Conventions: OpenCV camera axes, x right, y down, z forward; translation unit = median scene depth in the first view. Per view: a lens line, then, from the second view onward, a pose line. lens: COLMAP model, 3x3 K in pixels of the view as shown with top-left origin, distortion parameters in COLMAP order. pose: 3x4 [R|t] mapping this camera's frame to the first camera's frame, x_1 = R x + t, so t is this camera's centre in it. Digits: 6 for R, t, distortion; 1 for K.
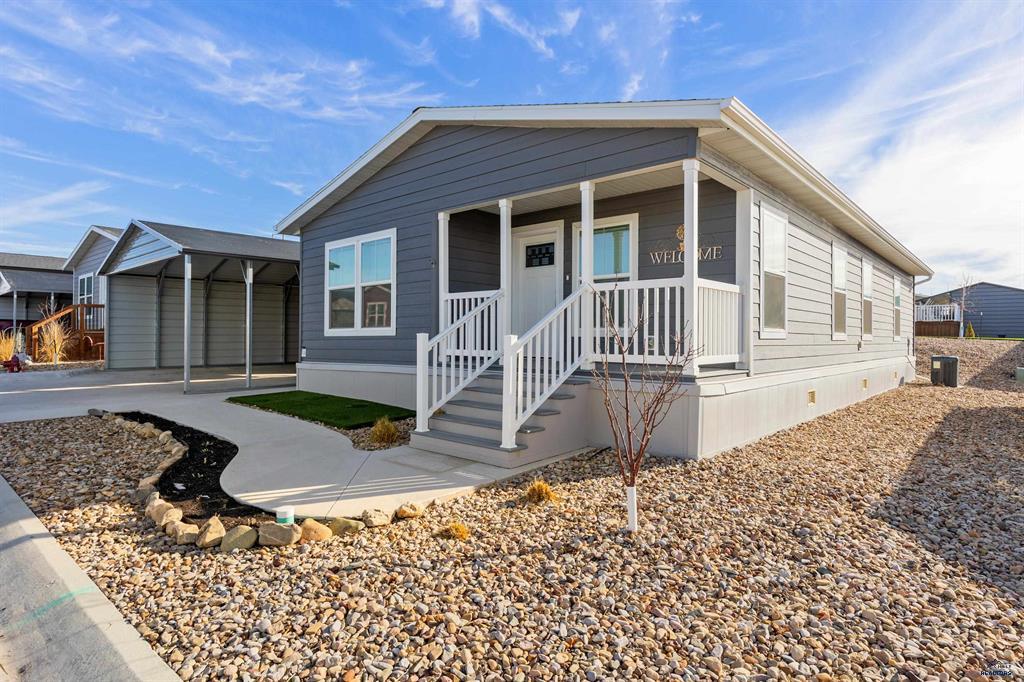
lens RADIAL K [[564.7, 0, 510.7], [0, 564.7, 342.2], [0, 0, 1]] dist [-0.000918, 0.001906]
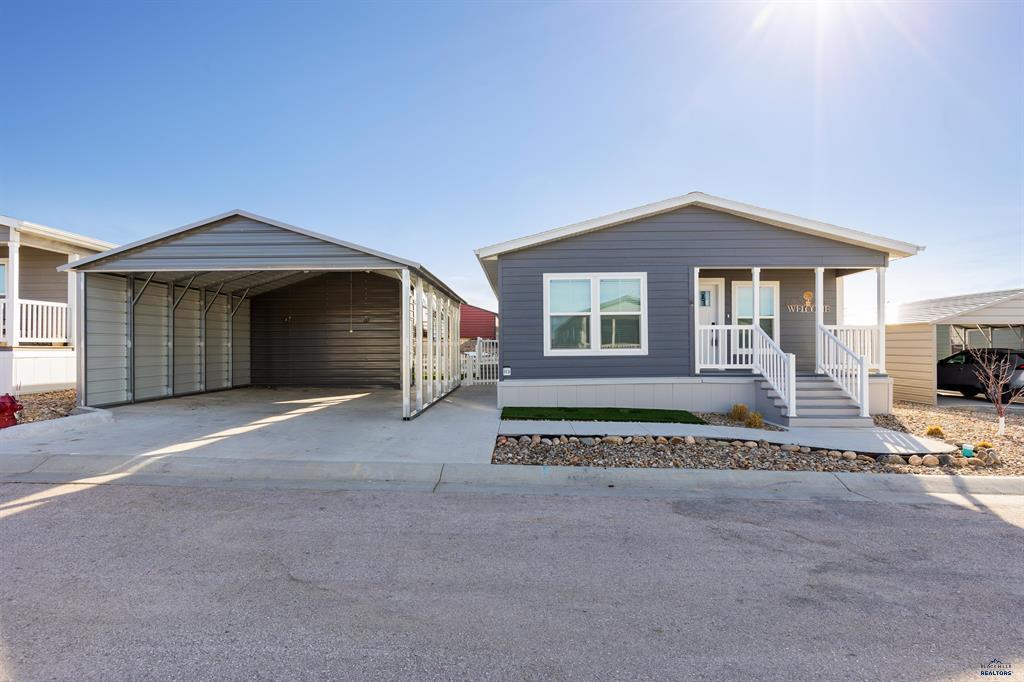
lens RADIAL K [[557.1, 0, 511.7], [0, 557.1, 343.5], [0, 0, 1]] dist [0.007256, 0.000397]
pose [[0.755566, -0.003143, 0.655065, -1.672228], [0.009461, 0.999937, -0.006115, -0.044545], [-0.655004, 0.010818, 0.755548, 0.306980]]
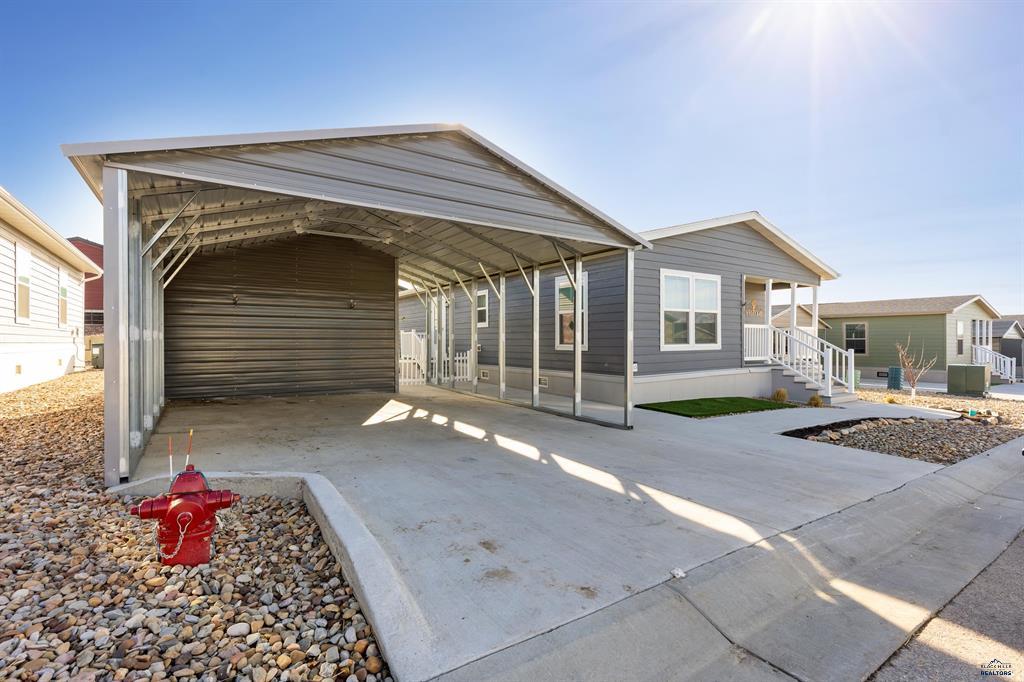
lens RADIAL K [[469.5, 0, 518.4], [0, 469.5, 336.6], [0, 0, 1]] dist [0.004267, 0.000385]
pose [[0.227552, -0.007998, 0.973733, -1.966859], [-0.000509, 0.999965, 0.008332, -0.071953], [-0.973766, -0.002391, 0.227540, 1.608115]]
